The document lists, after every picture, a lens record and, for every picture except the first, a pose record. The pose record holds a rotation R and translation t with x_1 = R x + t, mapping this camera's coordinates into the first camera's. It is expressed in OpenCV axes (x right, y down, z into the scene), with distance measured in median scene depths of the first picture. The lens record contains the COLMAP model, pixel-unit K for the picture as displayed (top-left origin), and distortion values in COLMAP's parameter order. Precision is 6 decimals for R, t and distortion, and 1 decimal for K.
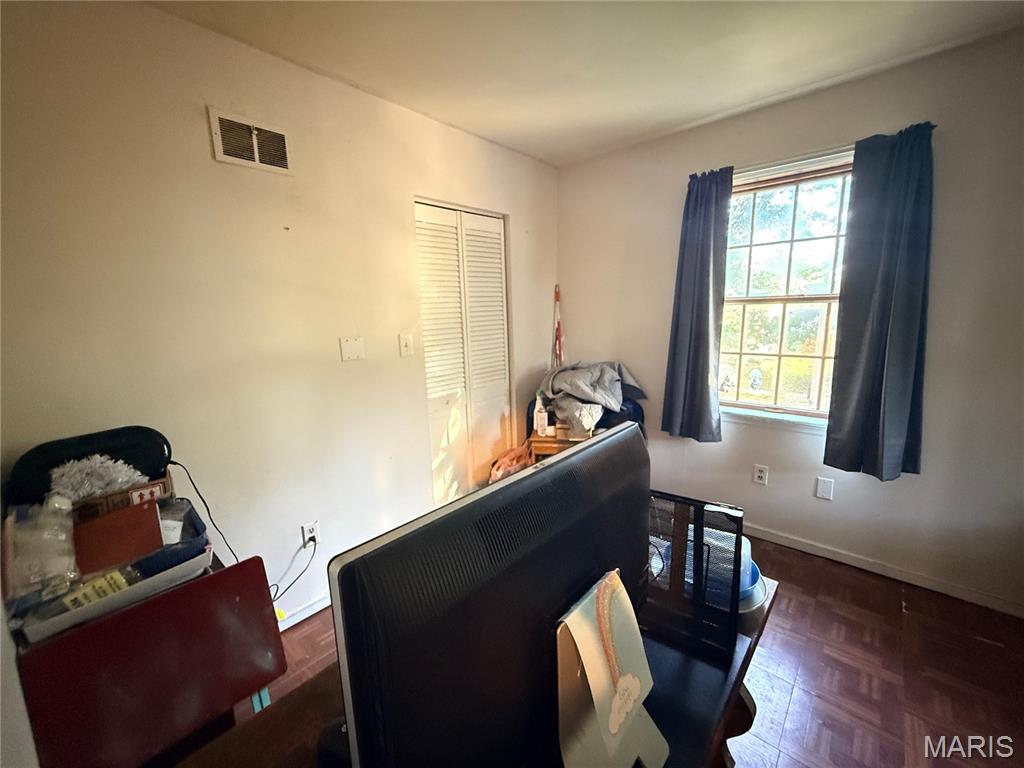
lens RADIAL K [[410.0, 0, 512.0], [0, 410.0, 384.0], [0, 0, 1]] dist [-0.001708, -0.000133]
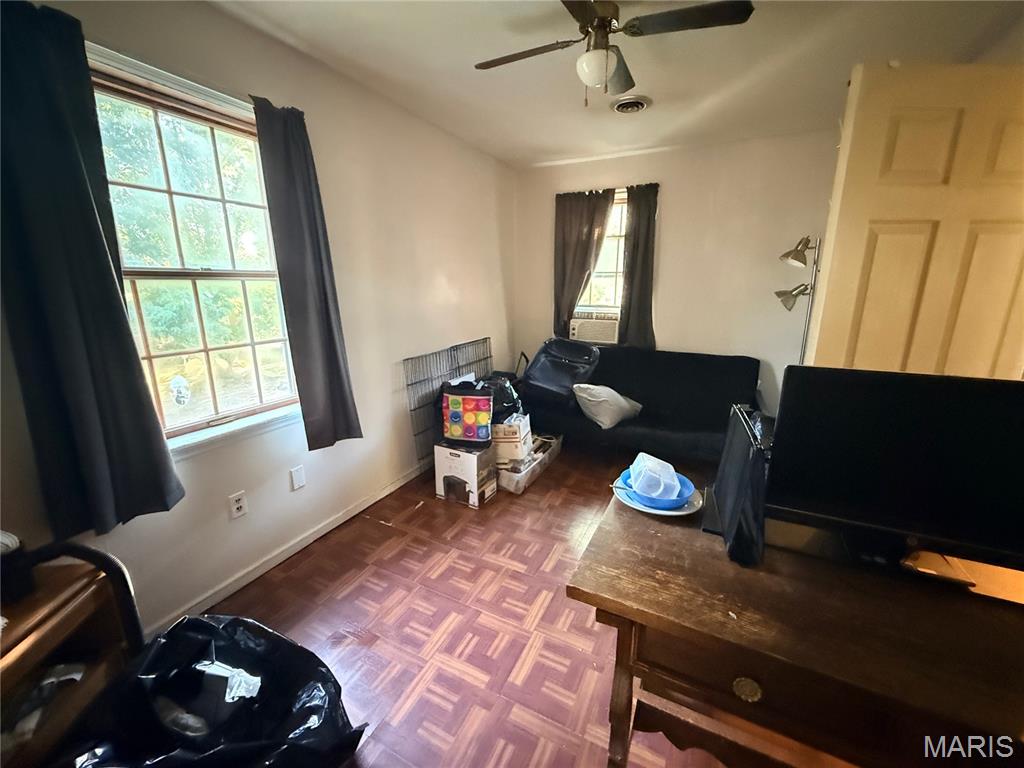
lens RADIAL K [[410.0, 0, 512.0], [0, 410.0, 384.0], [0, 0, 1]] dist [-0.001708, -0.000133]
pose [[-0.262728, -0.192081, 0.945557, -0.243452], [0.187482, 0.951144, 0.245309, -0.100020], [-0.946480, 0.241725, -0.213880, 0.716489]]
